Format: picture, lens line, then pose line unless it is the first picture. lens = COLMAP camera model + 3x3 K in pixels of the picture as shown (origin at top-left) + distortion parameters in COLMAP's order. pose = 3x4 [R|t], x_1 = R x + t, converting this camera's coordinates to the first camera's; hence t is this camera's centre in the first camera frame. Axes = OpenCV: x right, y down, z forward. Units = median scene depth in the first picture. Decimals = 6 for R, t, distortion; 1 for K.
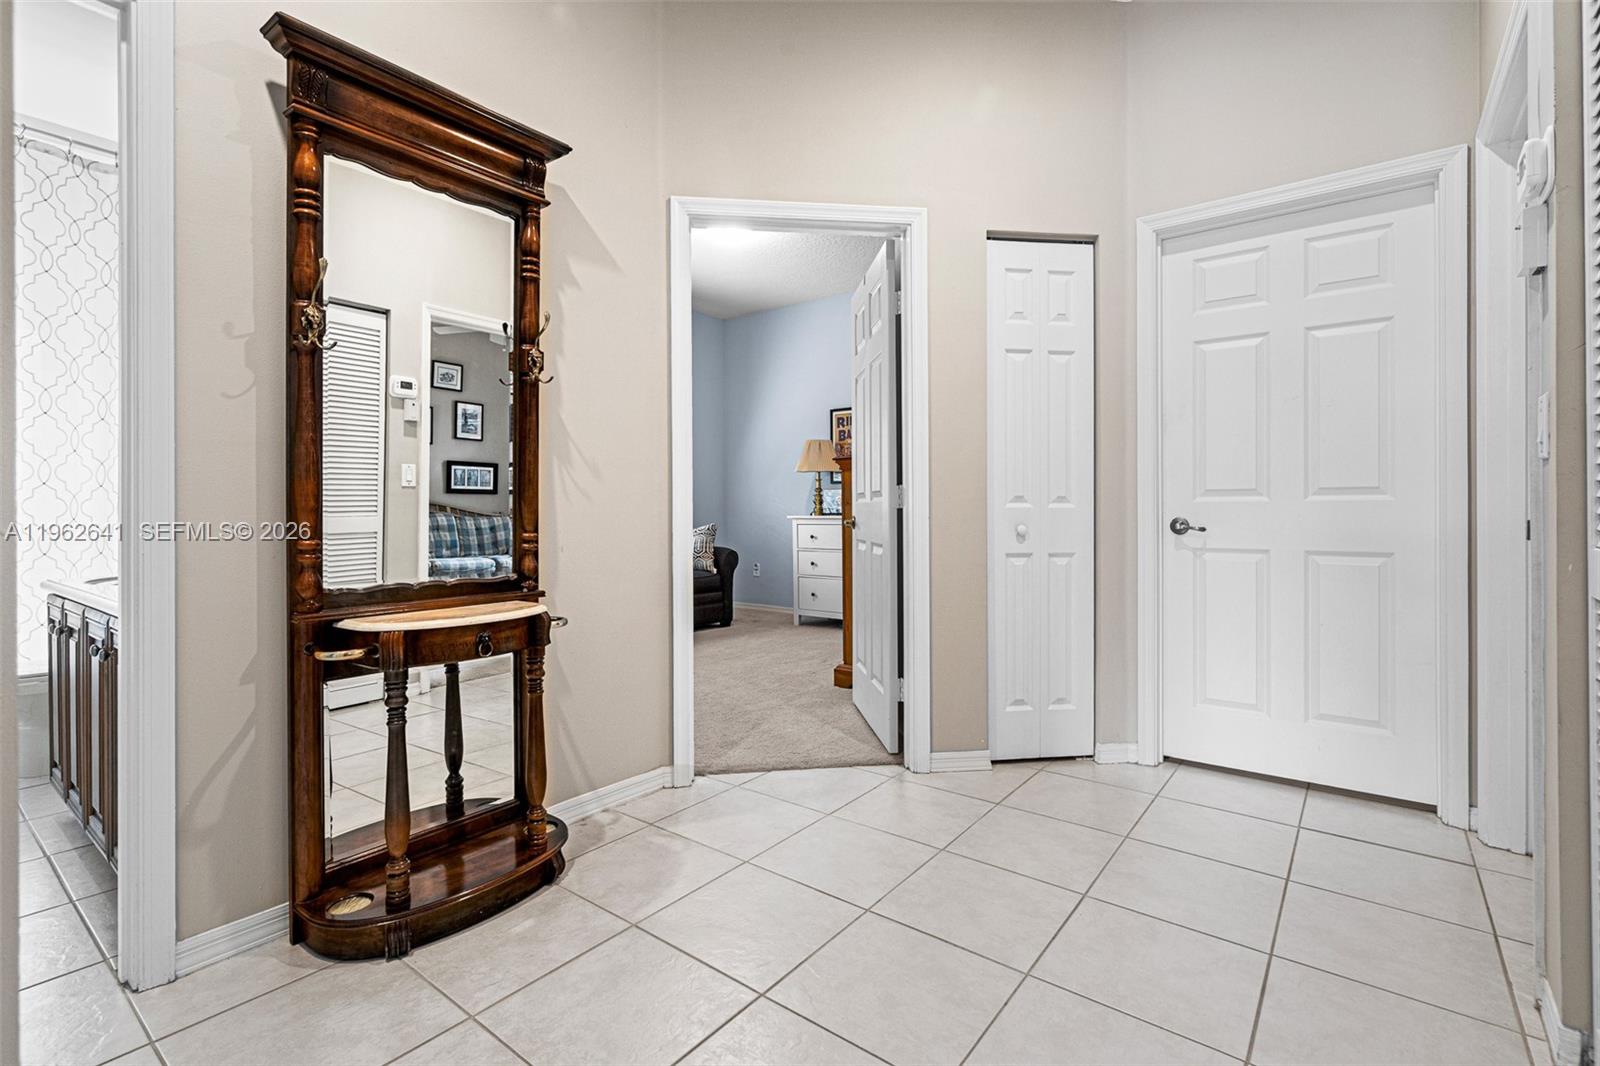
lens RADIAL K [[734.7, 0, 797.7], [0, 734.7, 517.1], [0, 0, 1]] dist [-0.000140, 0.000161]
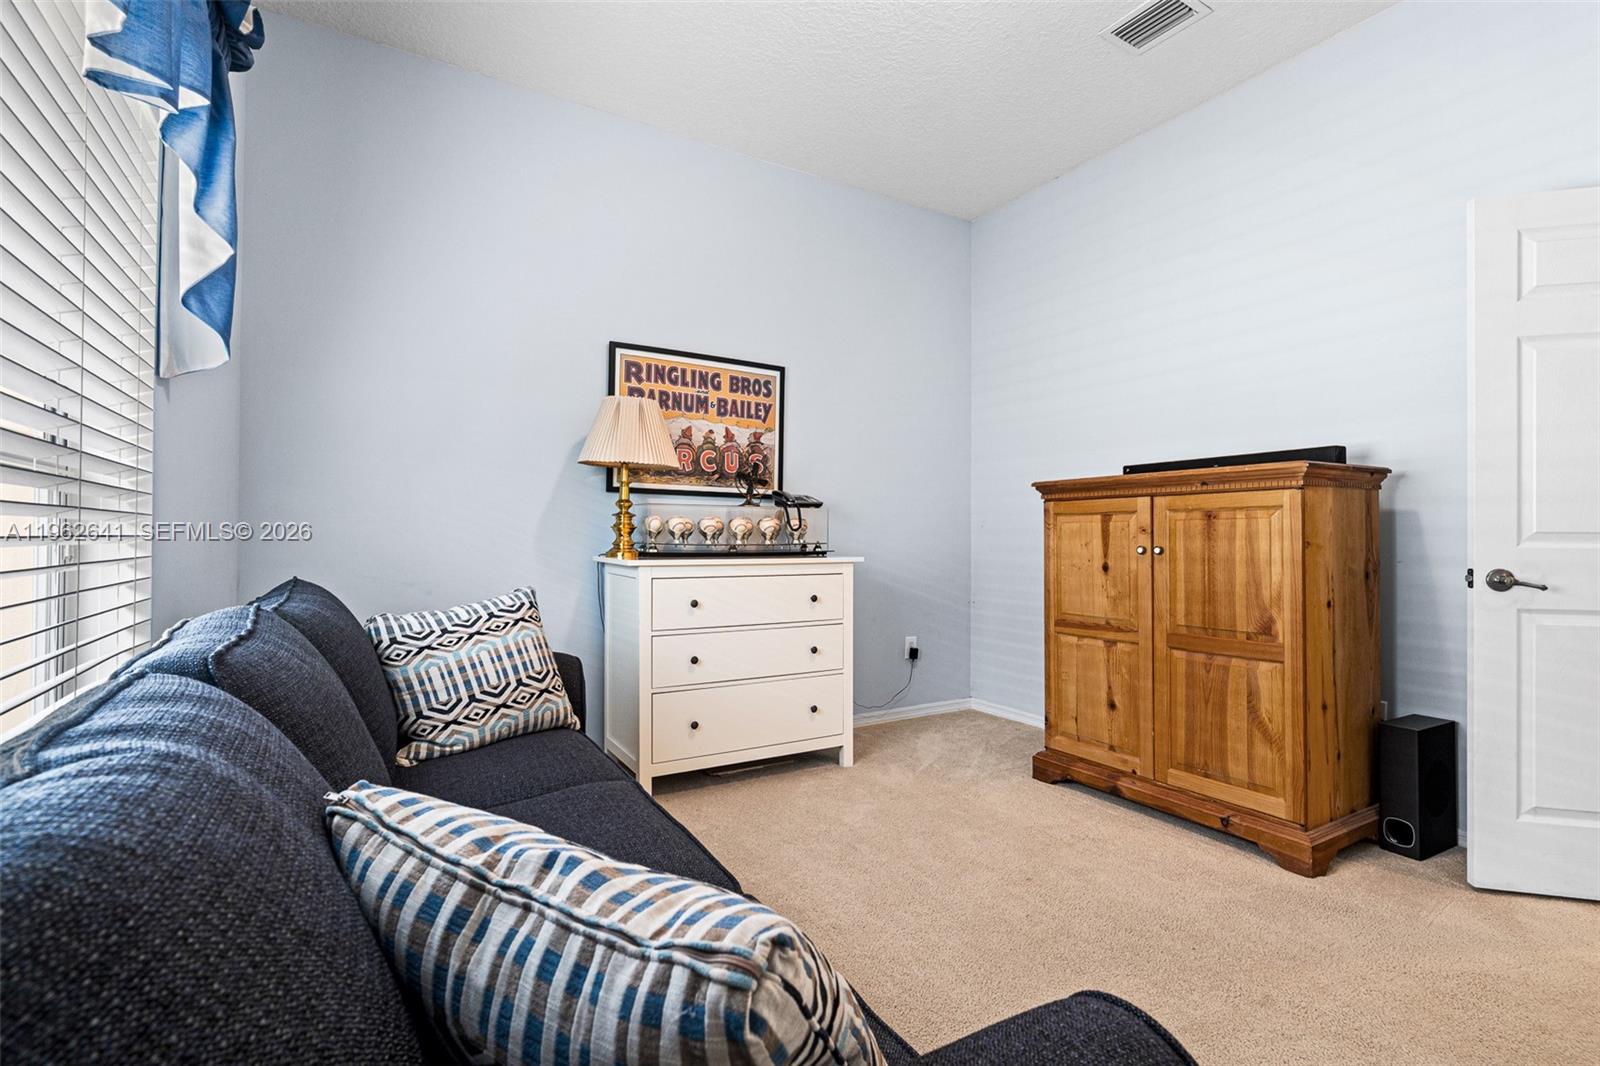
lens RADIAL K [[741.6, 0, 792.8], [0, 741.6, 533.0], [0, 0, 1]] dist [-0.001728, 0.000139]
pose [[0.369432, 0.007630, 0.929227, -0.401021], [0.006022, 0.999926, -0.010605, -0.013078], [-0.929238, 0.009514, 0.369358, 0.763477]]
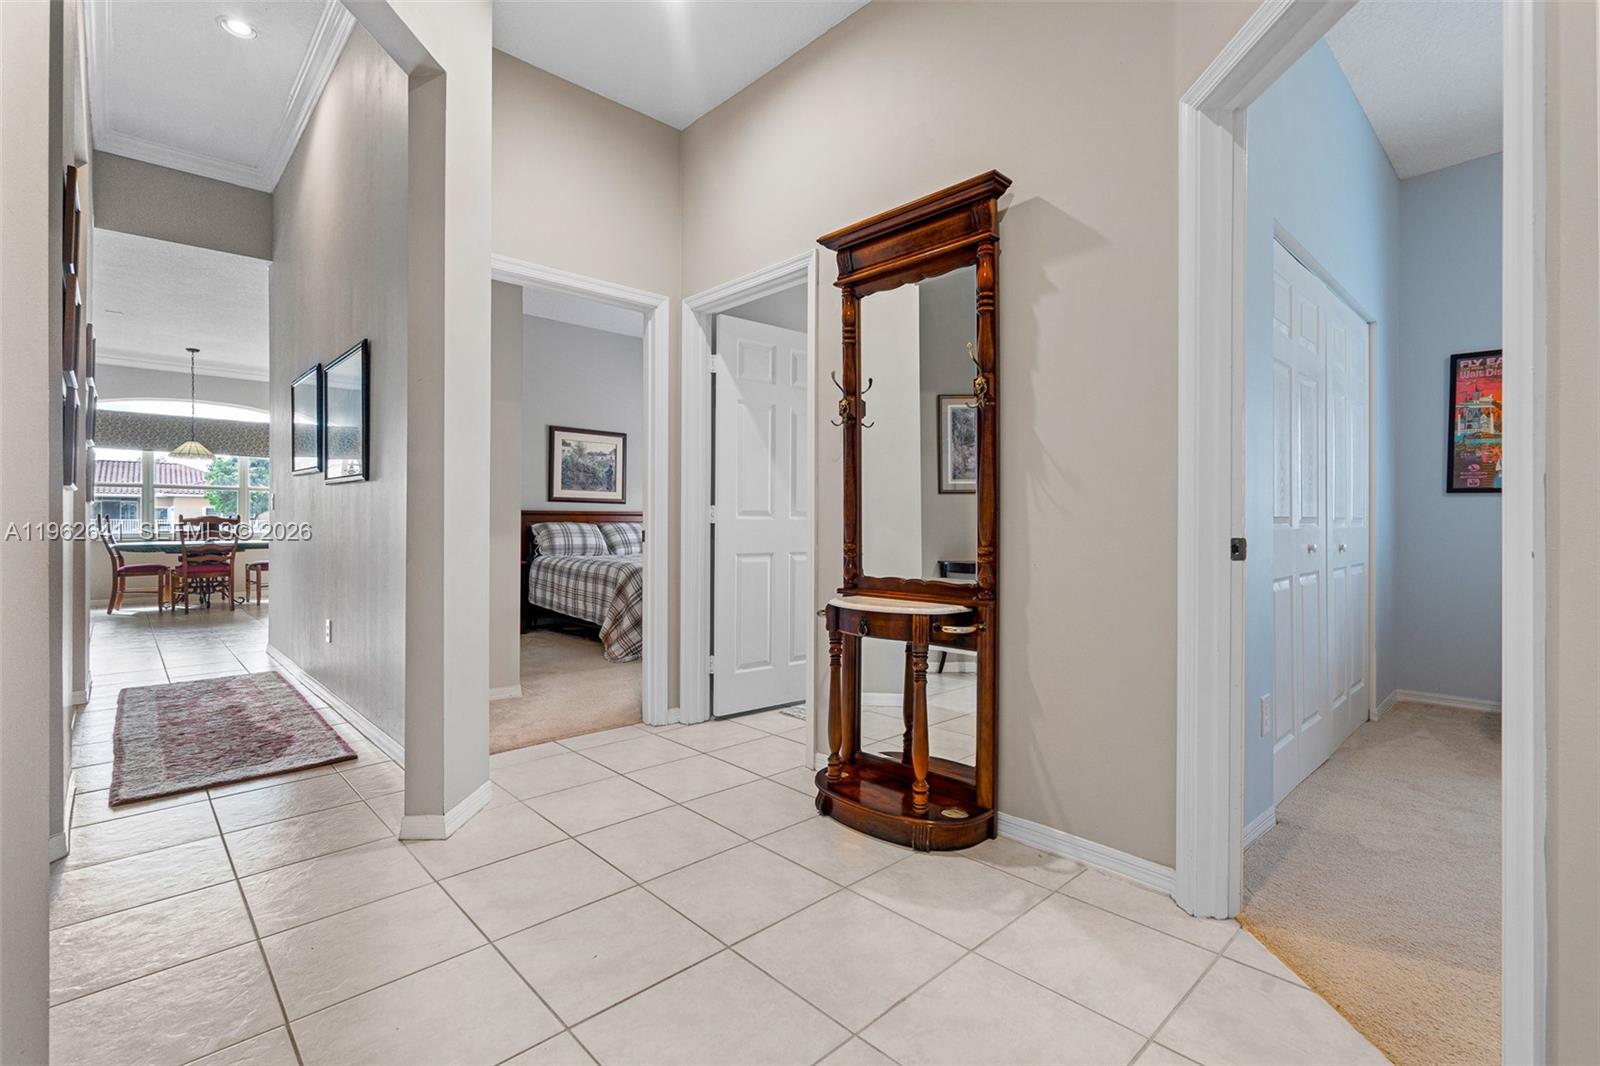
lens RADIAL K [[734.7, 0, 797.7], [0, 734.7, 517.1], [0, 0, 1]] dist [-0.000140, 0.000161]
pose [[-0.154912, -0.001062, -0.987928, 0.262086], [-0.013071, 0.999914, 0.000974, -0.006197], [0.987842, 0.013065, -0.154913, 0.312721]]
